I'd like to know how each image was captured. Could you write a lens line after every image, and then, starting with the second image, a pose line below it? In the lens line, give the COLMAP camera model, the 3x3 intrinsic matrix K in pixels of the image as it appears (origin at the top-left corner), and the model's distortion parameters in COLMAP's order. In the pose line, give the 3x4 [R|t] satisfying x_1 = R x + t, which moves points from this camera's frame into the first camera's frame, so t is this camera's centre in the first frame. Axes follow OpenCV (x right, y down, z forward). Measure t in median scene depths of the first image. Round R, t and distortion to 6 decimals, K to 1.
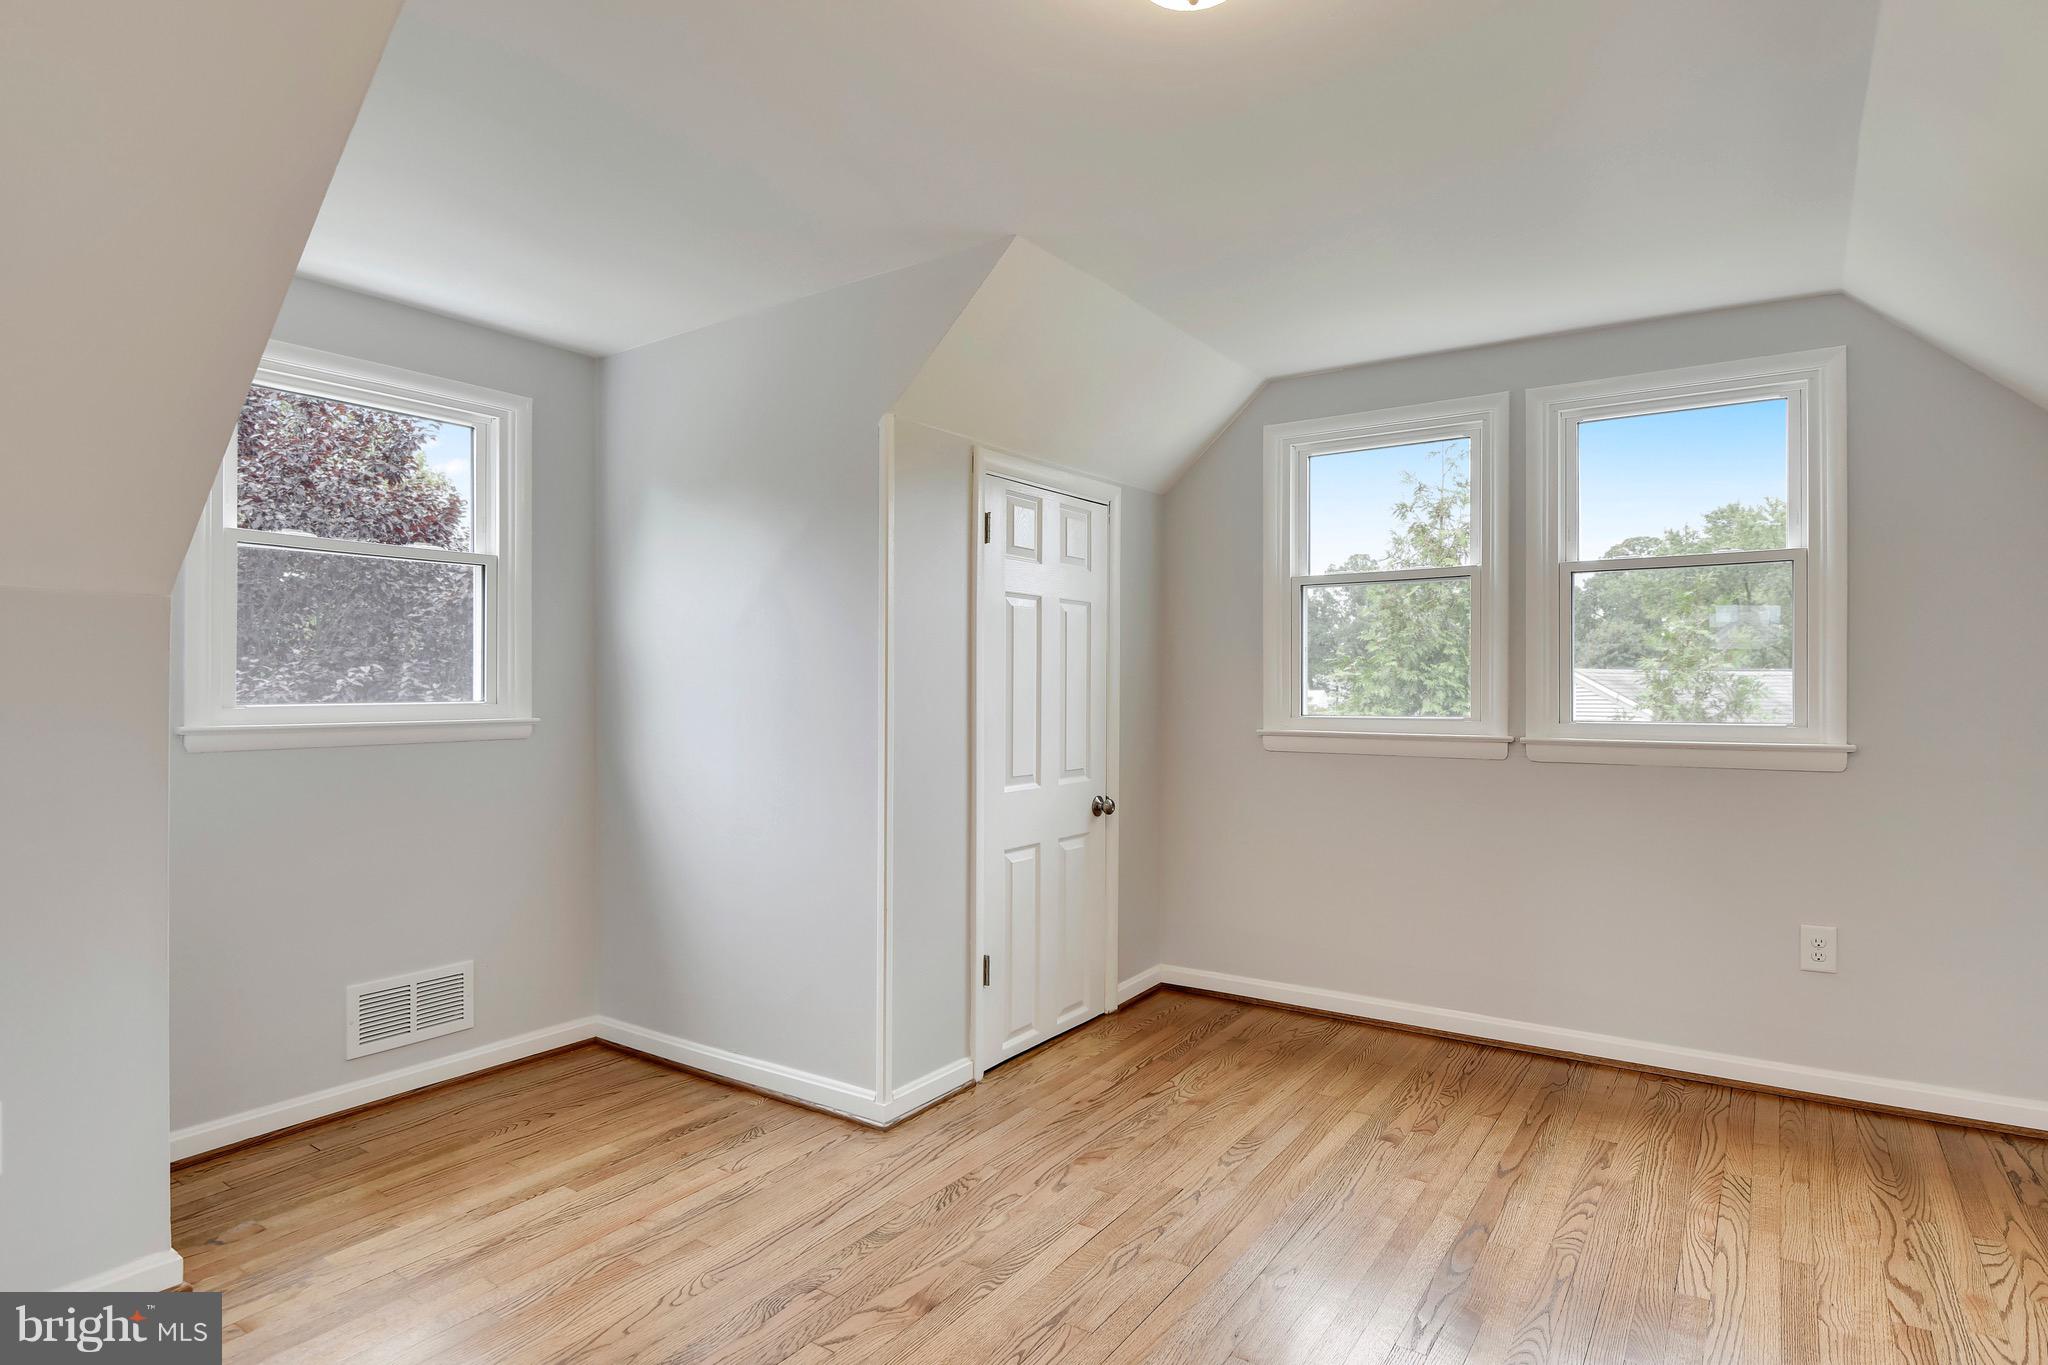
lens RADIAL K [[1086.6, 0, 1059.9], [0, 1086.6, 670.0], [0, 0, 1]] dist [0.002526, -0.000482]
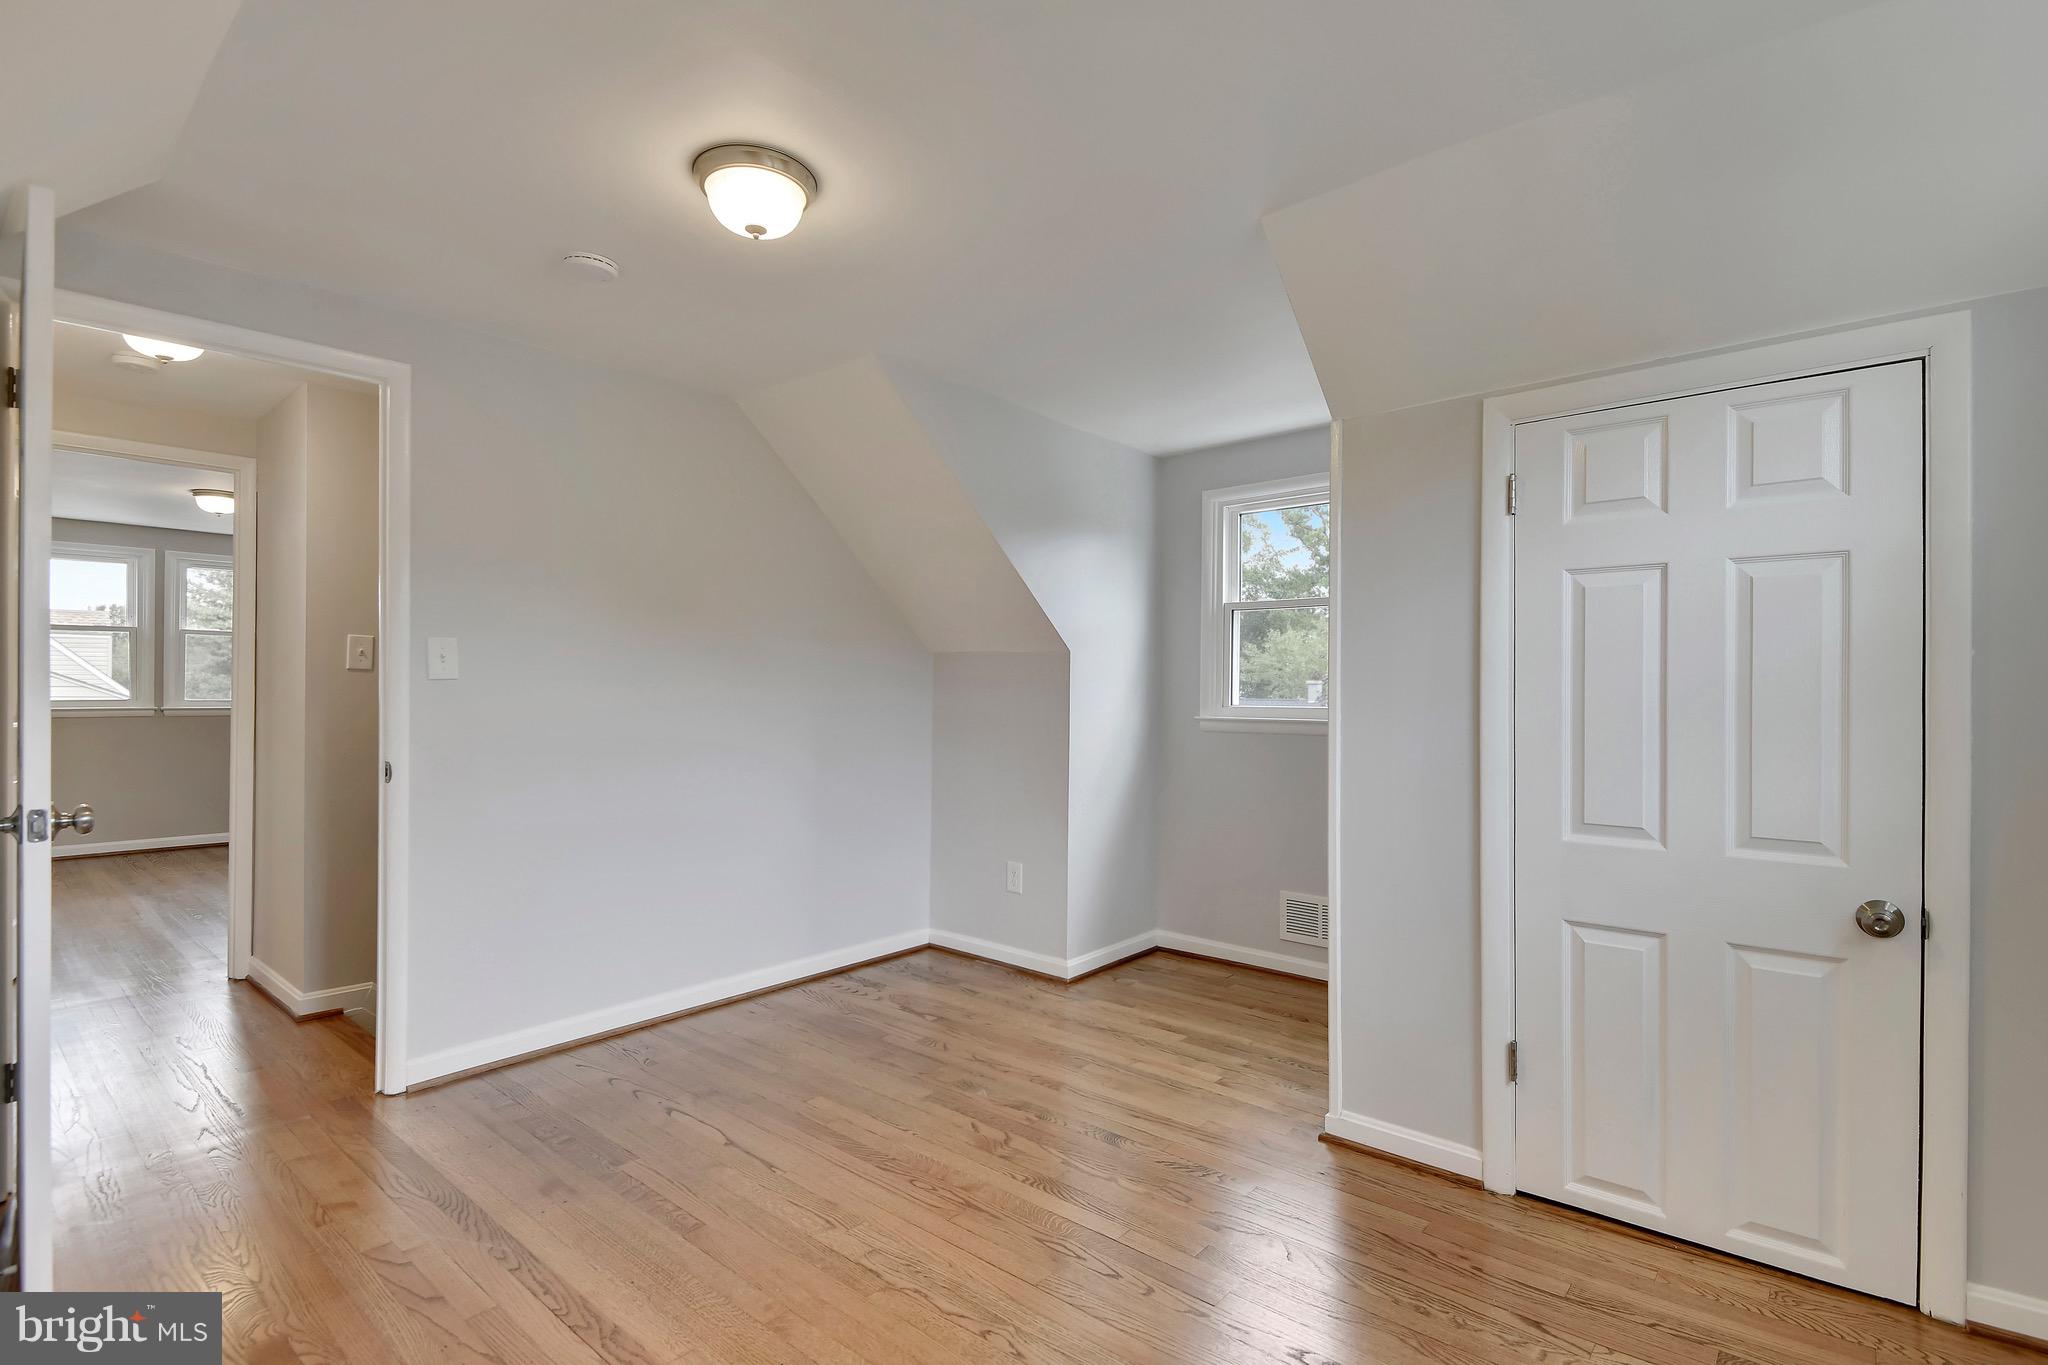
lens RADIAL K [[965.5, 0, 1033.2], [0, 965.5, 689.4], [0, 0, 1]] dist [-0.028475, -0.001370]
pose [[-0.126130, -0.004023, -0.992006, 0.662690], [0.005037, 0.999976, -0.004695, 0.011388], [0.992001, -0.005589, -0.126107, 0.751971]]
